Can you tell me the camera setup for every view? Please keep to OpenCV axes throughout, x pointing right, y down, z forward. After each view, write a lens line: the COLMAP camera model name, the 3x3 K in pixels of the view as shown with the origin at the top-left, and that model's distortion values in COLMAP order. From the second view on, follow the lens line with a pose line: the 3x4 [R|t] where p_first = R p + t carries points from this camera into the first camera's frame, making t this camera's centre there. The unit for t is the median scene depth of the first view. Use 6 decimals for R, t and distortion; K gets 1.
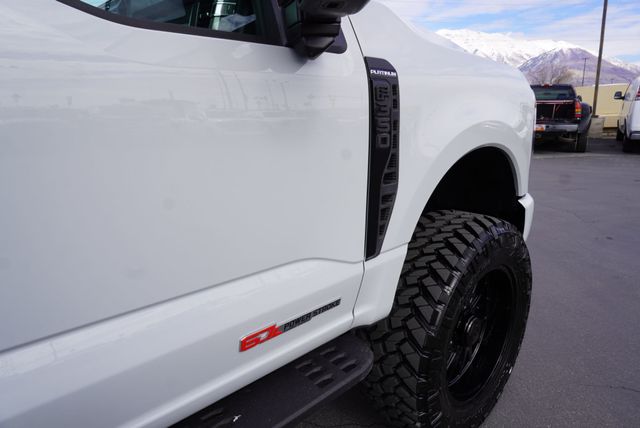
lens RADIAL K [[423.4, 0, 320.0], [0, 423.4, 214.0], [0, 0, 1]] dist [-0.034937, 0.022261]
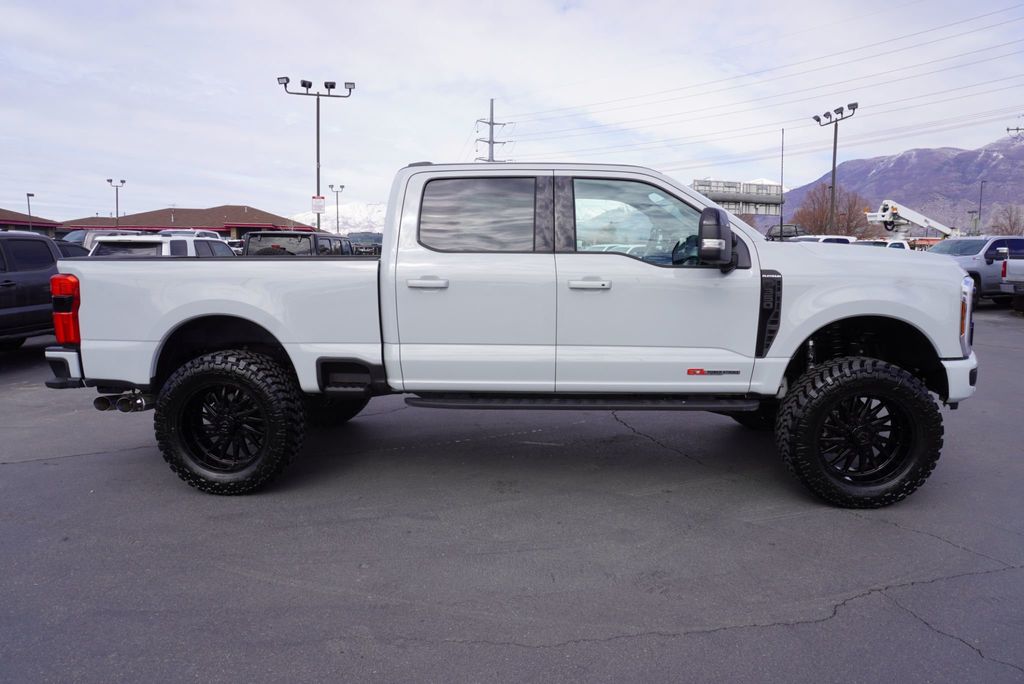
lens RADIAL K [[677.4, 0, 512.0], [0, 677.4, 342.0], [0, 0, 1]] dist [-0.034937, 0.022261]
pose [[0.675100, 0.114985, -0.728711, 1.464995], [-0.190953, 0.981351, -0.022054, 0.283489], [0.712585, 0.154038, 0.684467, -1.895703]]
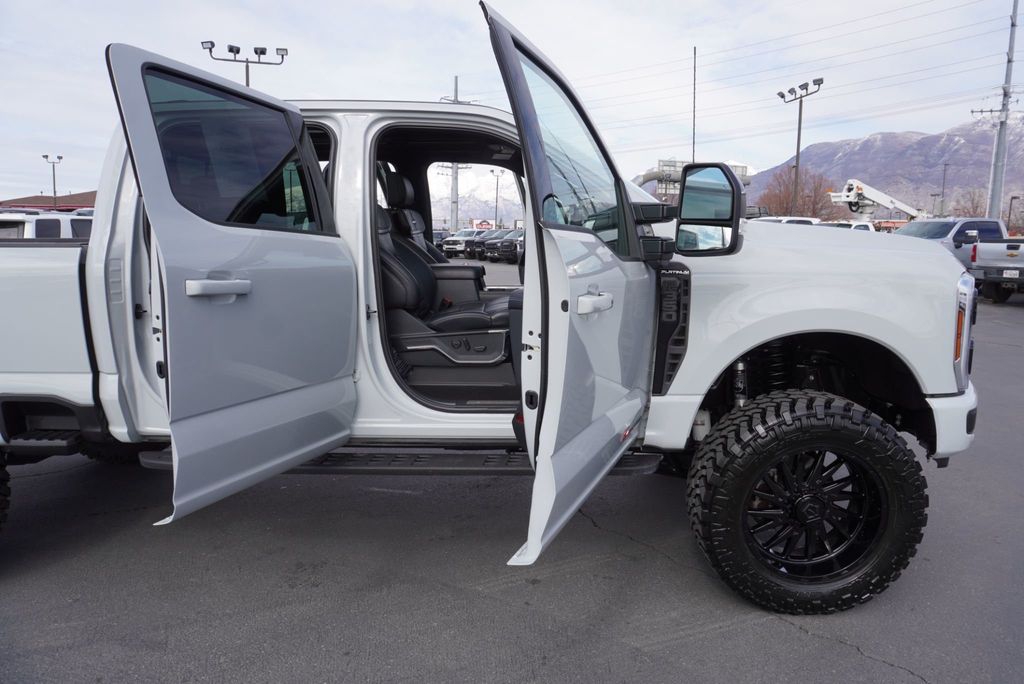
lens RADIAL K [[677.4, 0, 512.0], [0, 677.4, 342.0], [0, 0, 1]] dist [-0.034937, 0.022261]
pose [[0.705748, 0.131780, -0.696099, 1.107581], [-0.187073, 0.982339, -0.003698, 0.022054], [0.683318, 0.132831, 0.717937, -0.837944]]
